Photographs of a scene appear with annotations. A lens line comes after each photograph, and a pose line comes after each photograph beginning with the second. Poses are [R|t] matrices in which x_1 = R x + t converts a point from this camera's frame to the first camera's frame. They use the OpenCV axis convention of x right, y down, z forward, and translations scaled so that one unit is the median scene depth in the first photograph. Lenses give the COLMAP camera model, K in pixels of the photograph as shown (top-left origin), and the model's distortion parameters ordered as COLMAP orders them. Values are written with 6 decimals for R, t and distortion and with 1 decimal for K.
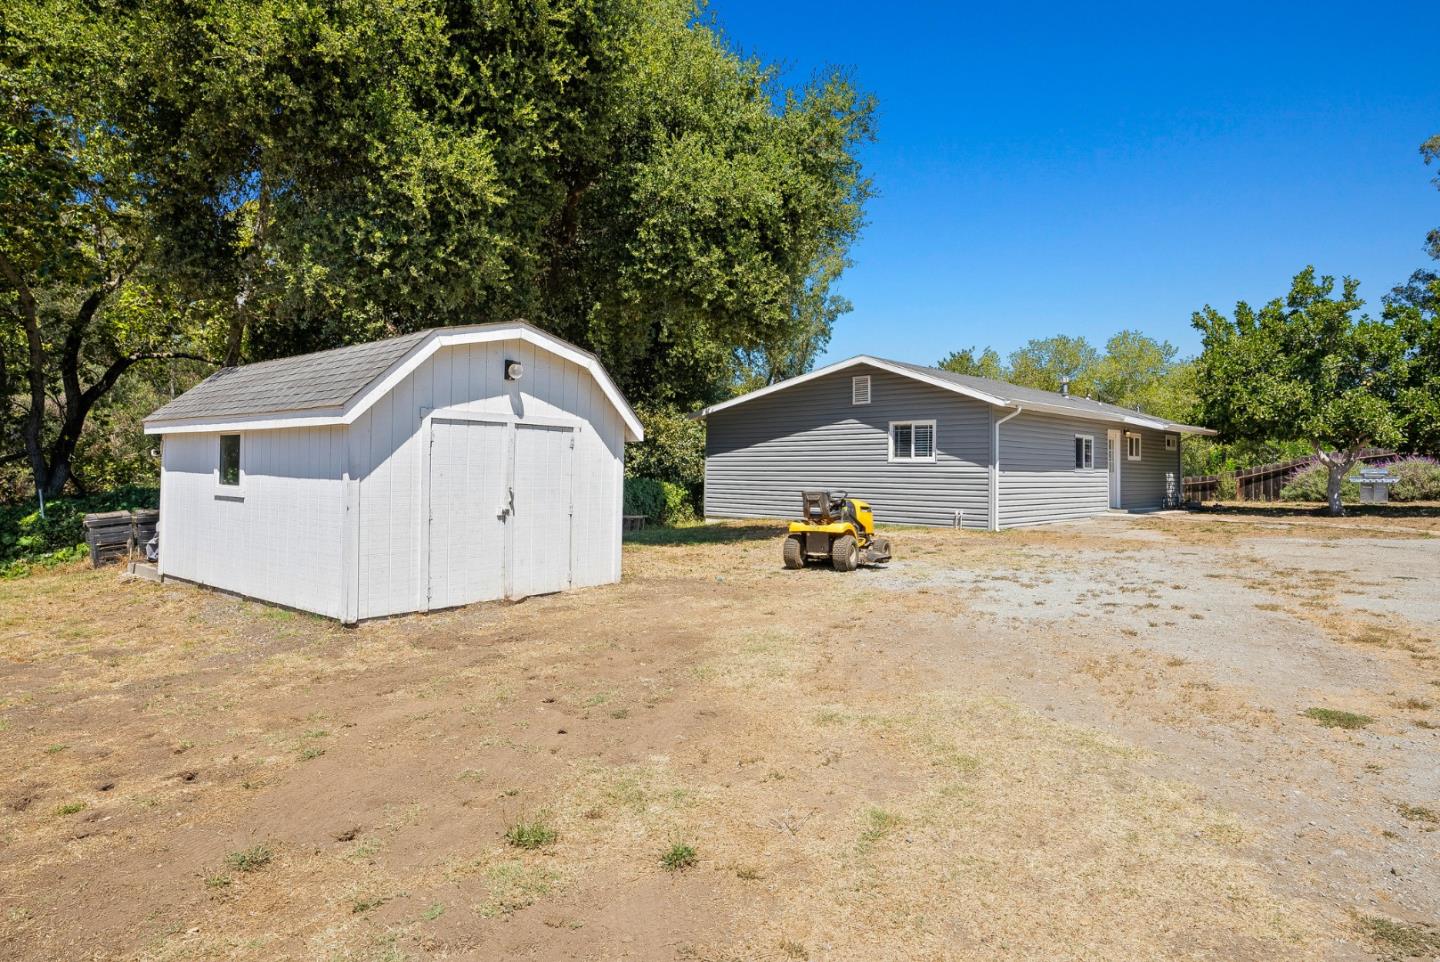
lens RADIAL K [[780.4, 0, 714.8], [0, 780.4, 471.2], [0, 0, 1]] dist [-0.024945, 0.000337]
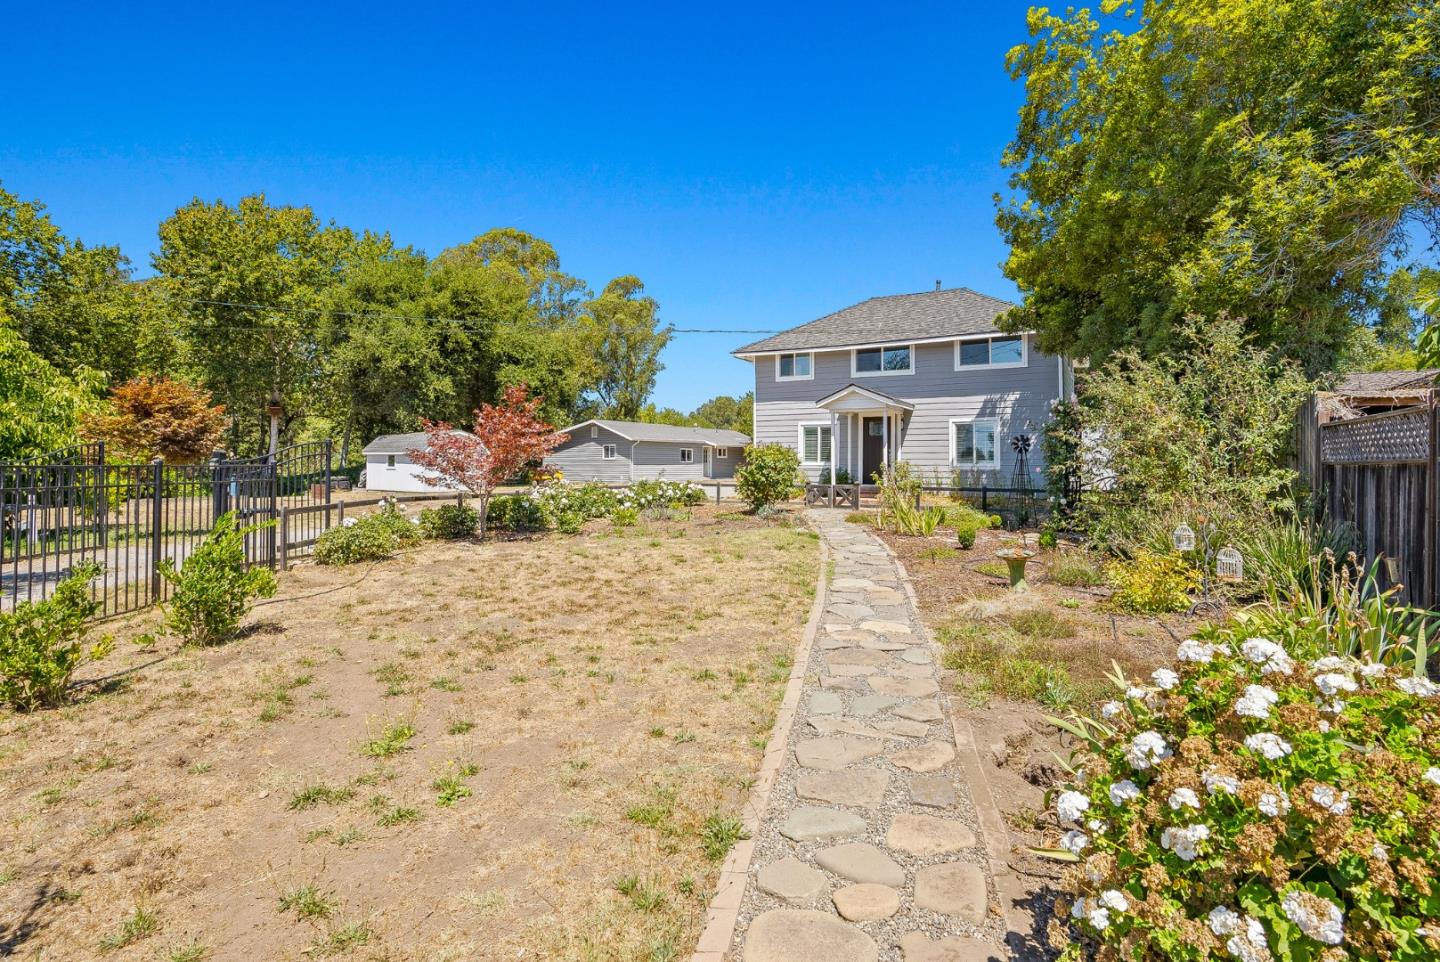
lens RADIAL K [[688.0, 0, 732.9], [0, 688.0, 443.6], [0, 0, 1]] dist [-0.024761, 0.001728]
pose [[0.992461, -0.004002, 0.122495, 0.534461], [0.007866, 0.999486, -0.031078, 0.014665], [-0.122307, 0.031807, 0.991982, -1.984171]]
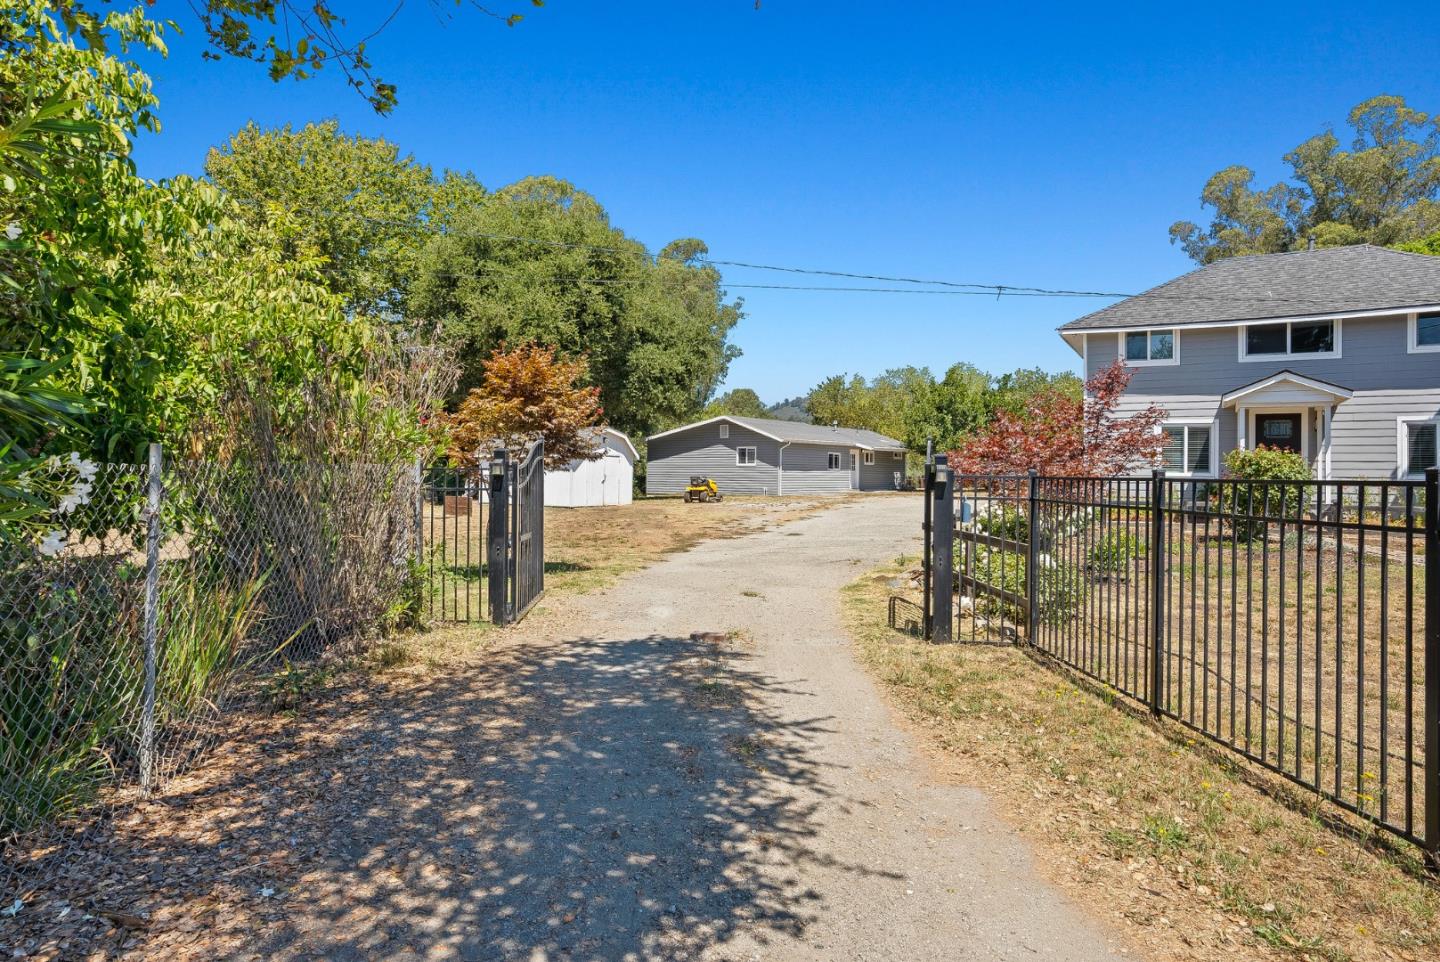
lens RADIAL K [[835.5, 0, 742.7], [0, 835.5, 446.5], [0, 0, 1]] dist [0.002120, 0.004711]
pose [[0.990372, 0.003793, 0.138380, -0.107338], [0.000542, 0.999511, -0.031277, 0.010064], [-0.138431, 0.031050, 0.989885, -1.782174]]
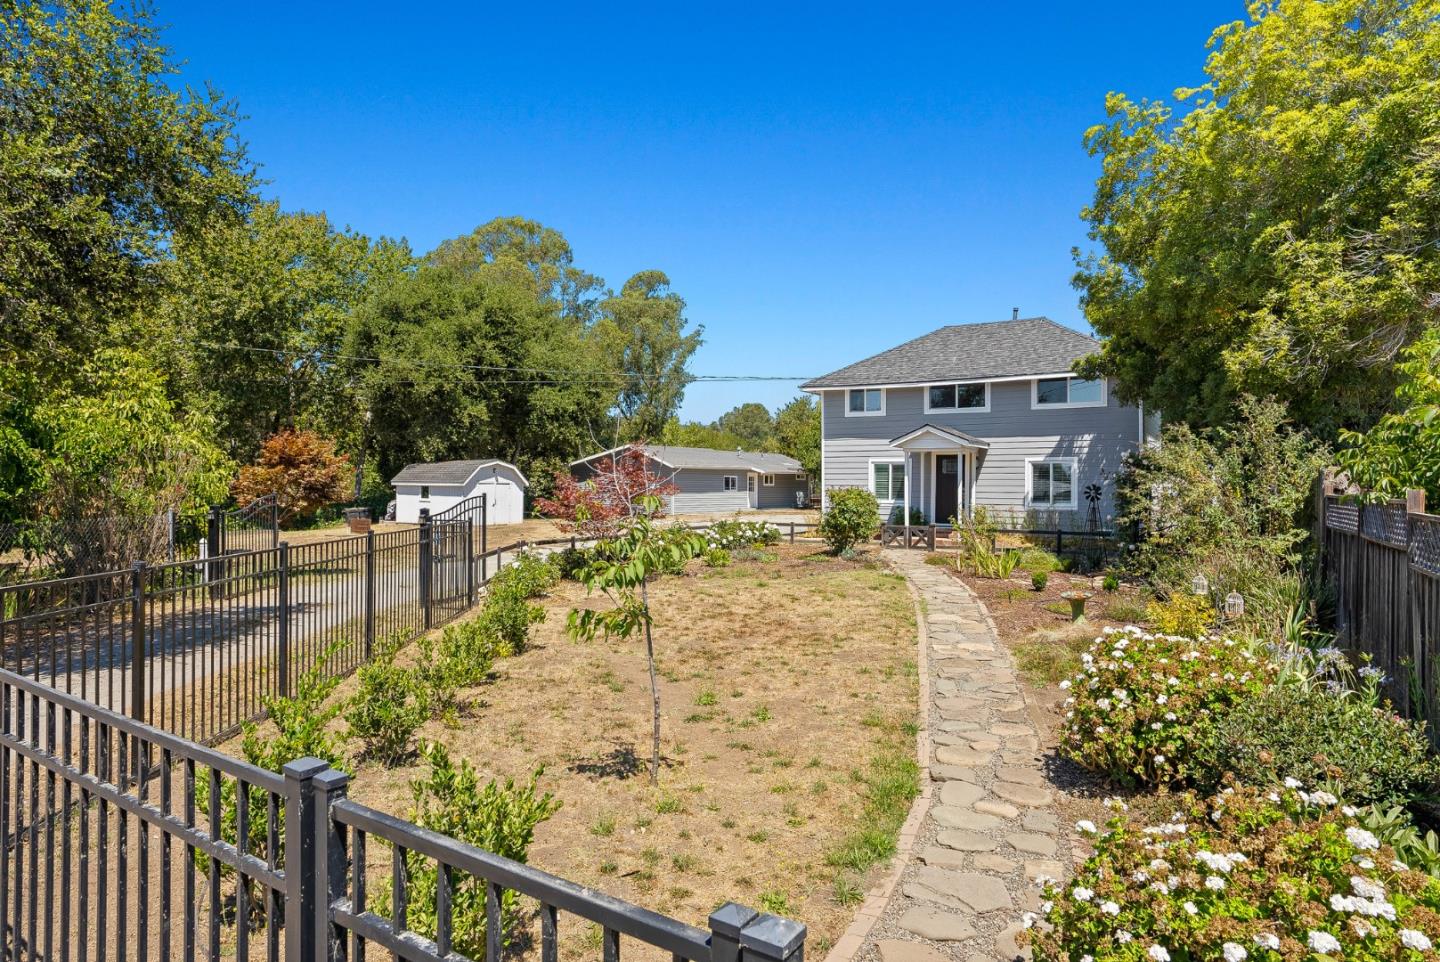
lens RADIAL K [[835.5, 0, 731.0], [0, 835.5, 487.0], [0, 0, 1]] dist [0.002120, 0.004711]
pose [[0.996017, -0.006882, 0.088898, 0.388466], [0.006610, 0.999973, 0.003353, -0.031935], [-0.088919, -0.002752, 0.996035, -2.309668]]
